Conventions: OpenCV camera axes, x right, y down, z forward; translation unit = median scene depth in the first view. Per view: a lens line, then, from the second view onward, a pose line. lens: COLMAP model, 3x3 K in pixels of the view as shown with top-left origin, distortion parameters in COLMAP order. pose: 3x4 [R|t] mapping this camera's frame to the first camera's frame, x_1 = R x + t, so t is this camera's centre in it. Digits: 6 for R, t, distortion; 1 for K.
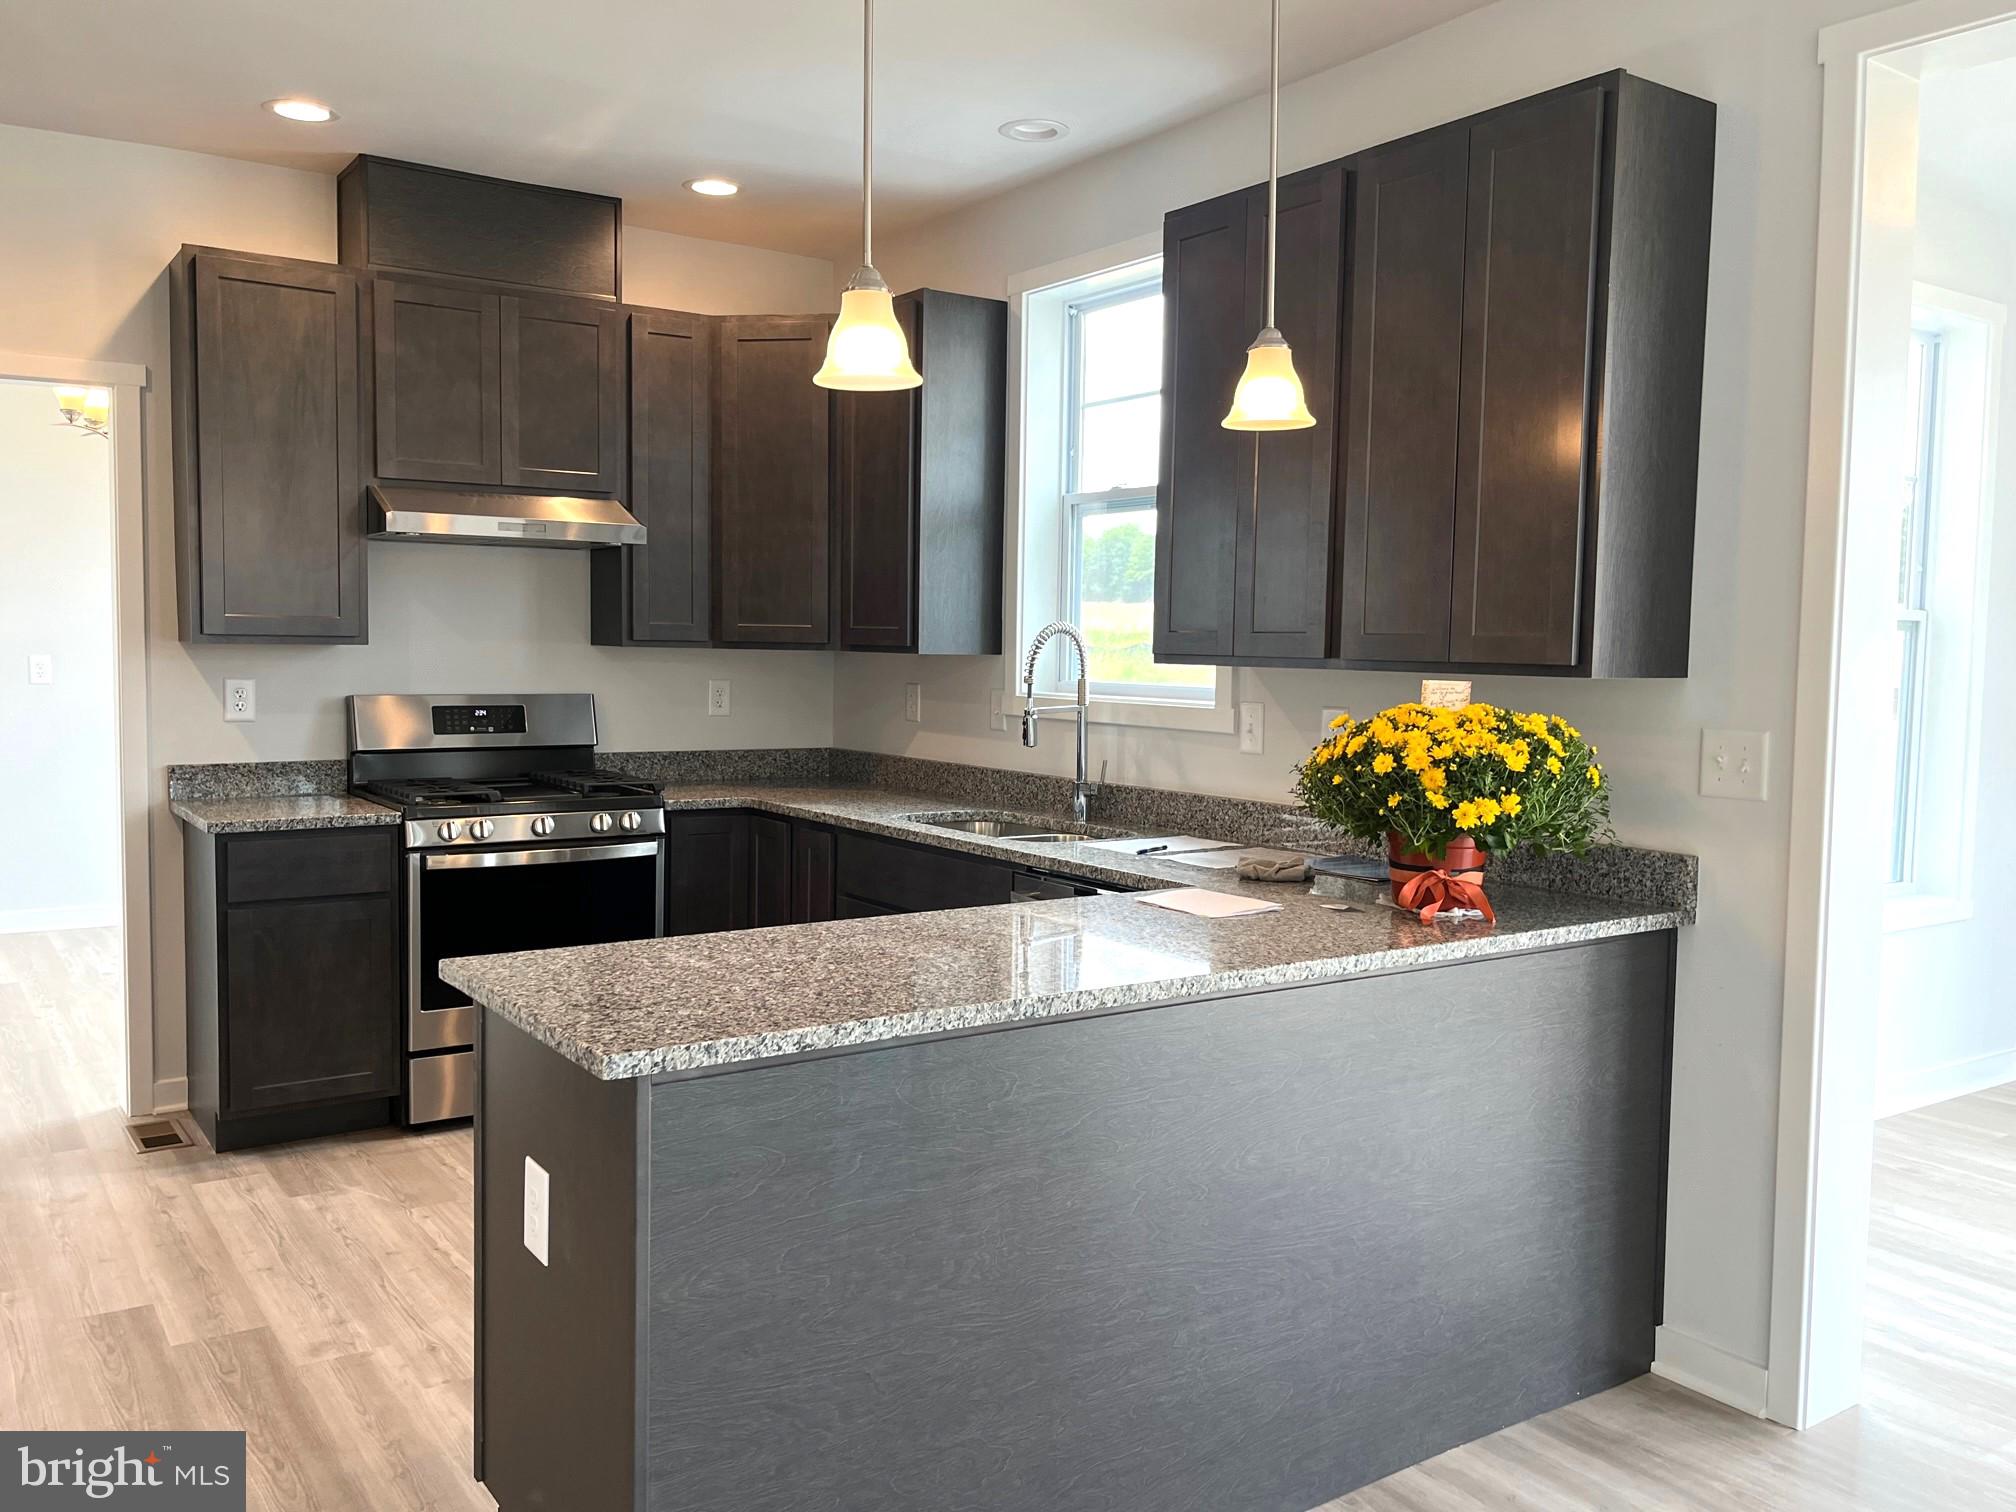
lens RADIAL K [[1632.3, 0, 991.1], [0, 1632.3, 754.1], [0, 0, 1]] dist [0.078873, -0.116029]
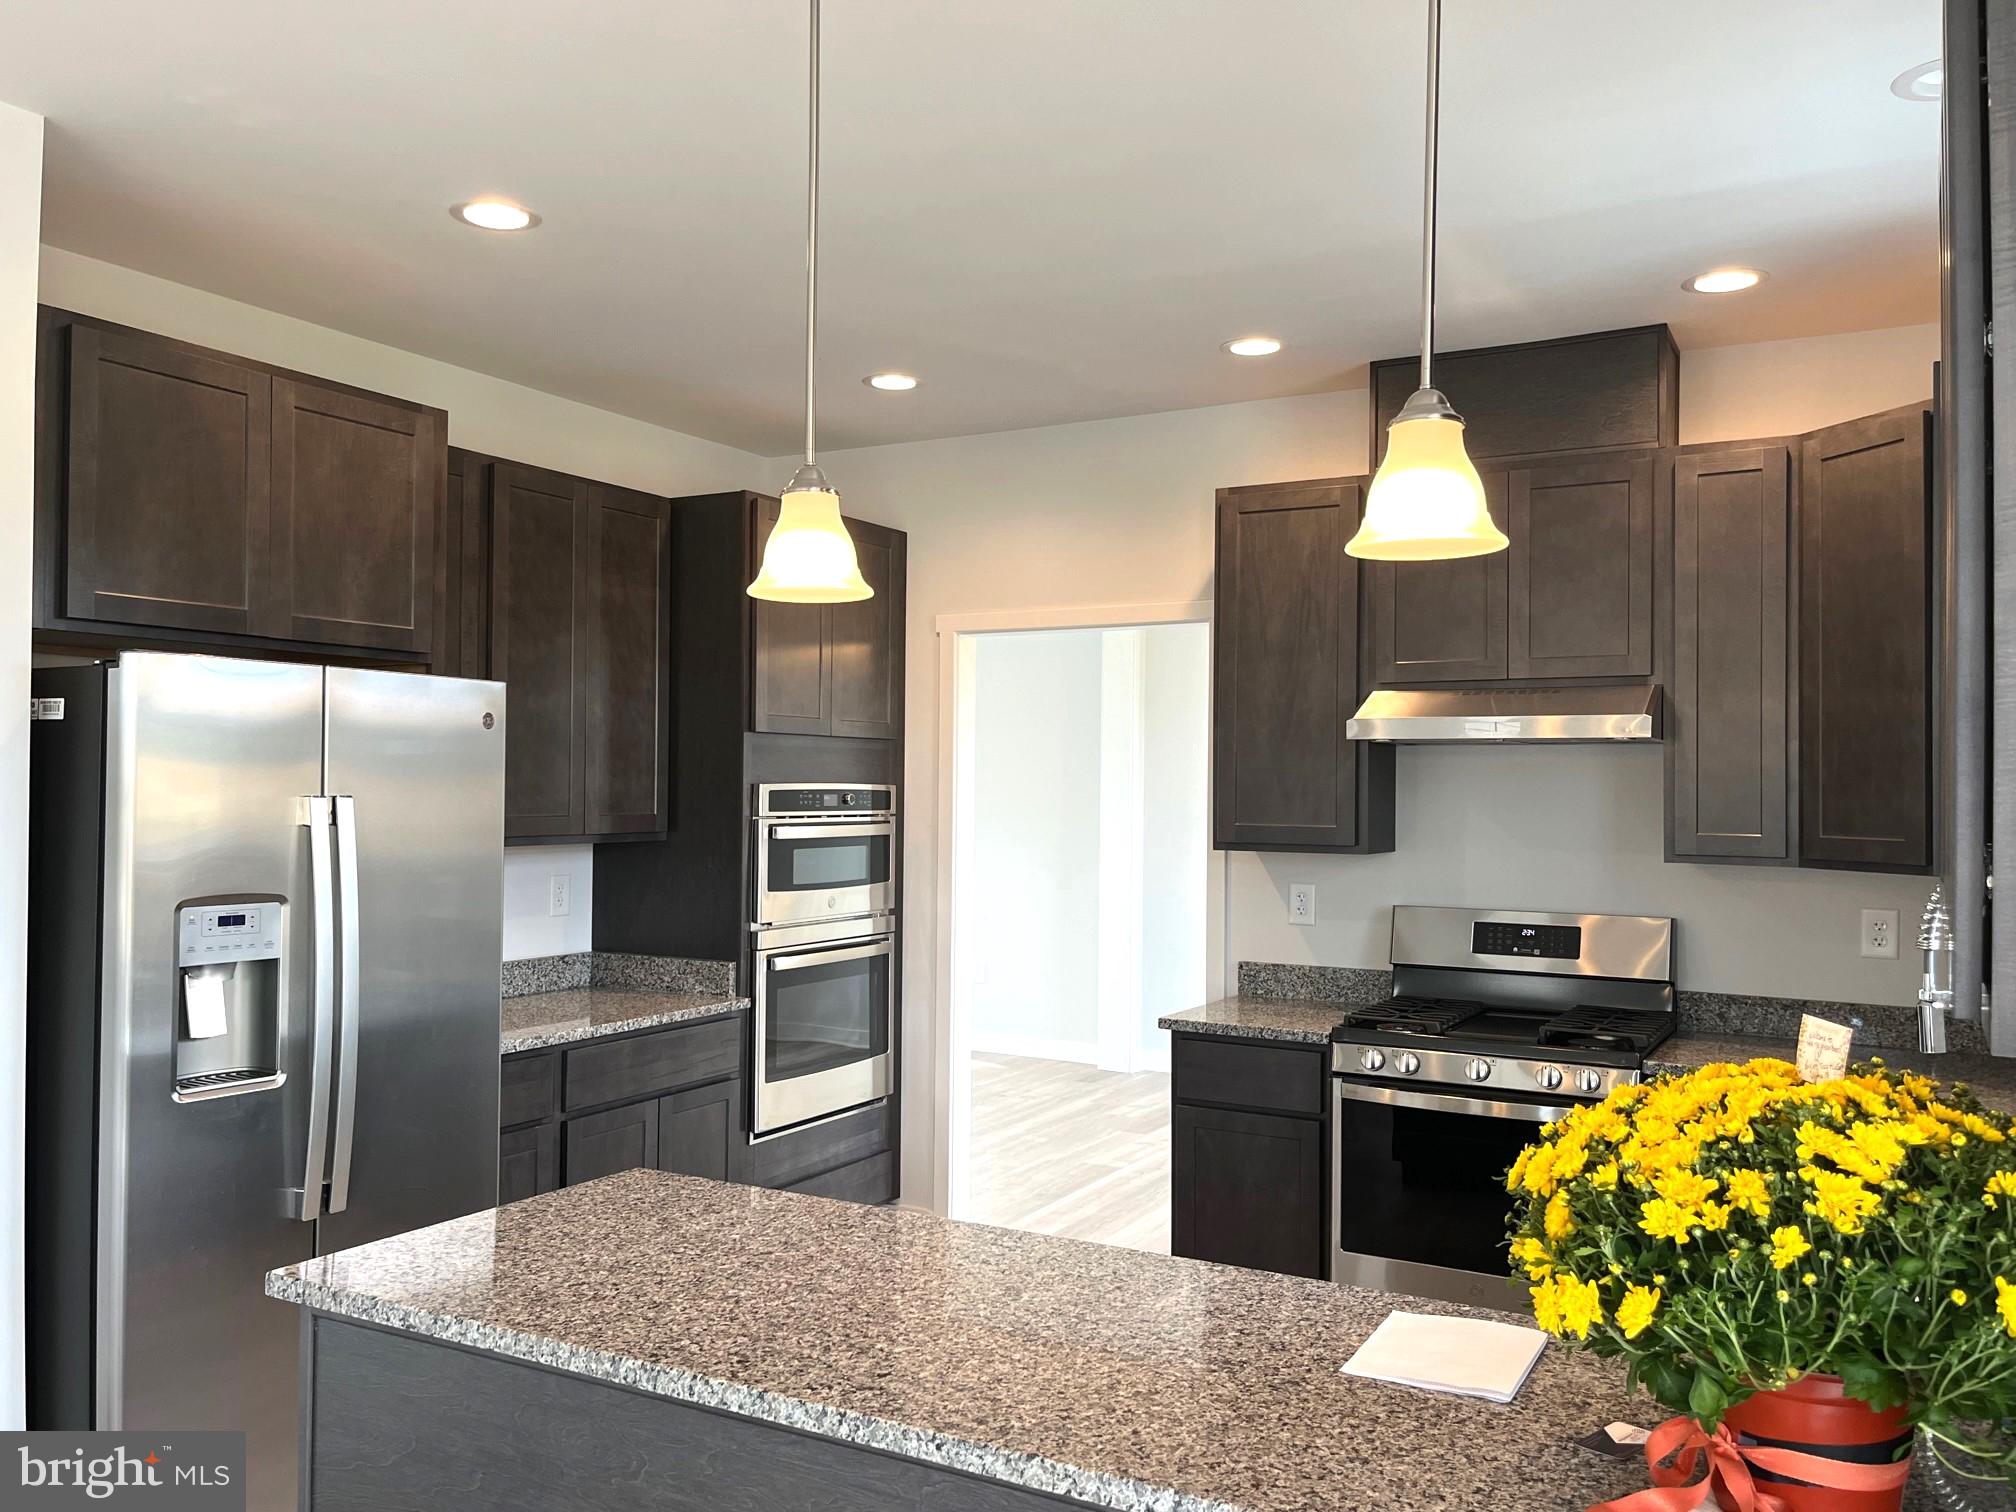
lens RADIAL K [[1632.3, 0, 991.1], [0, 1632.3, 754.1], [0, 0, 1]] dist [0.078873, -0.116029]
pose [[0.438532, -0.027689, -0.898289, 0.476858], [-0.068071, 0.995631, -0.063921, -0.058749], [0.896134, 0.089179, 0.434731, 0.458306]]
